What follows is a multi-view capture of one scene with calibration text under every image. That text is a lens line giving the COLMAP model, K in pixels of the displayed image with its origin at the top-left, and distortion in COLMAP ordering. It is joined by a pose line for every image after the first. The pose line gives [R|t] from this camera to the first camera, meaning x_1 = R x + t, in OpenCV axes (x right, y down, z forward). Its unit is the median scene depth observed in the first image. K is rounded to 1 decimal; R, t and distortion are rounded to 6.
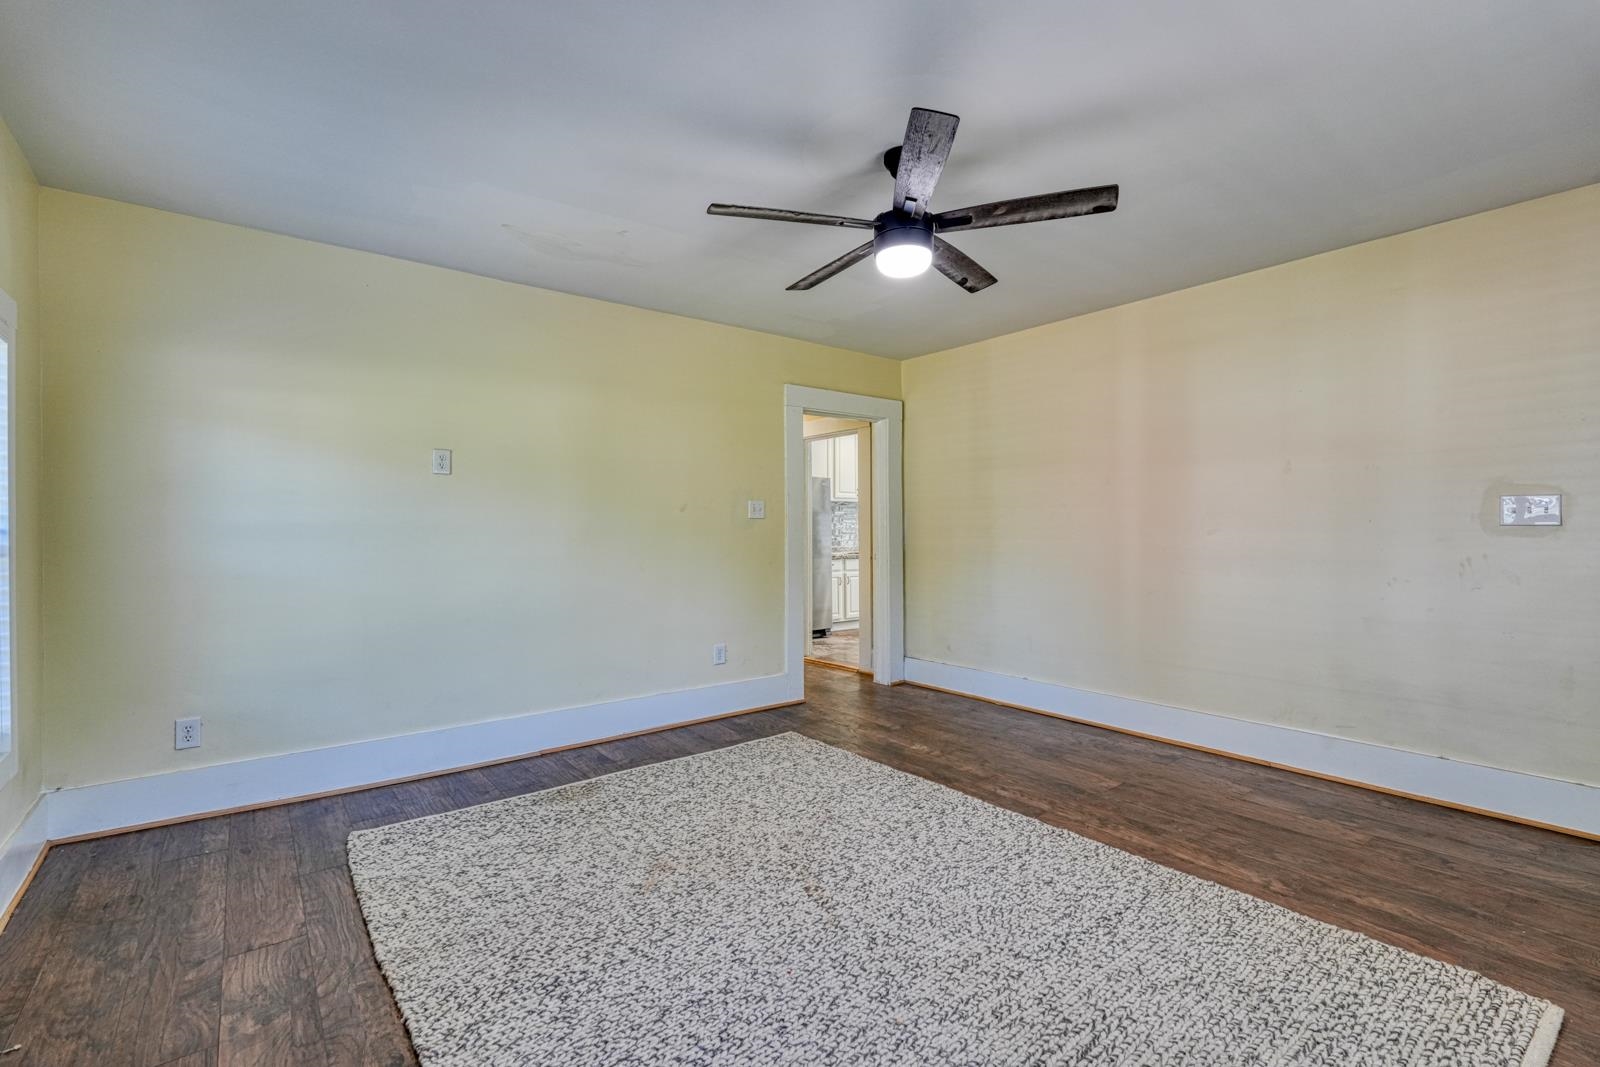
lens RADIAL K [[701.9, 0, 816.0], [0, 701.9, 530.3], [0, 0, 1]] dist [0.000816, 0.001522]
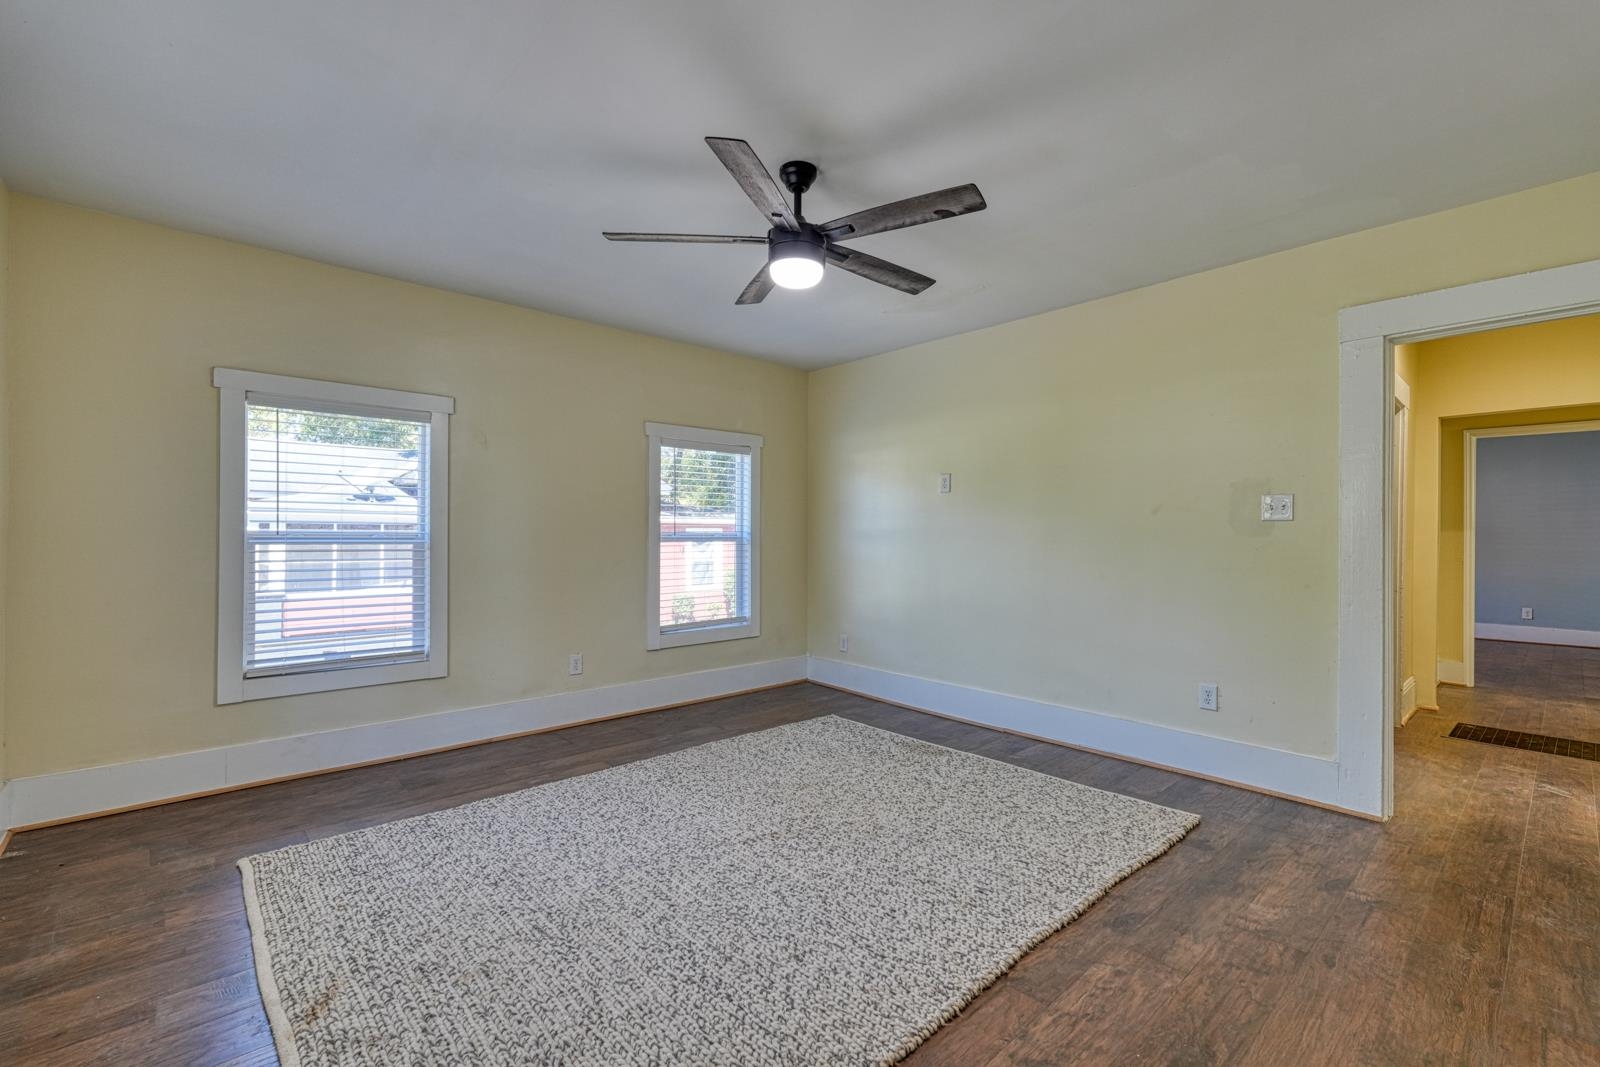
lens RADIAL K [[701.9, 0, 789.6], [0, 701.9, 532.9], [0, 0, 1]] dist [0.000816, 0.001522]
pose [[0.047893, 0.001005, -0.998852, 0.992743], [-0.008010, 0.999968, 0.000622, -0.001569], [0.998820, 0.007971, 0.047899, 0.809378]]
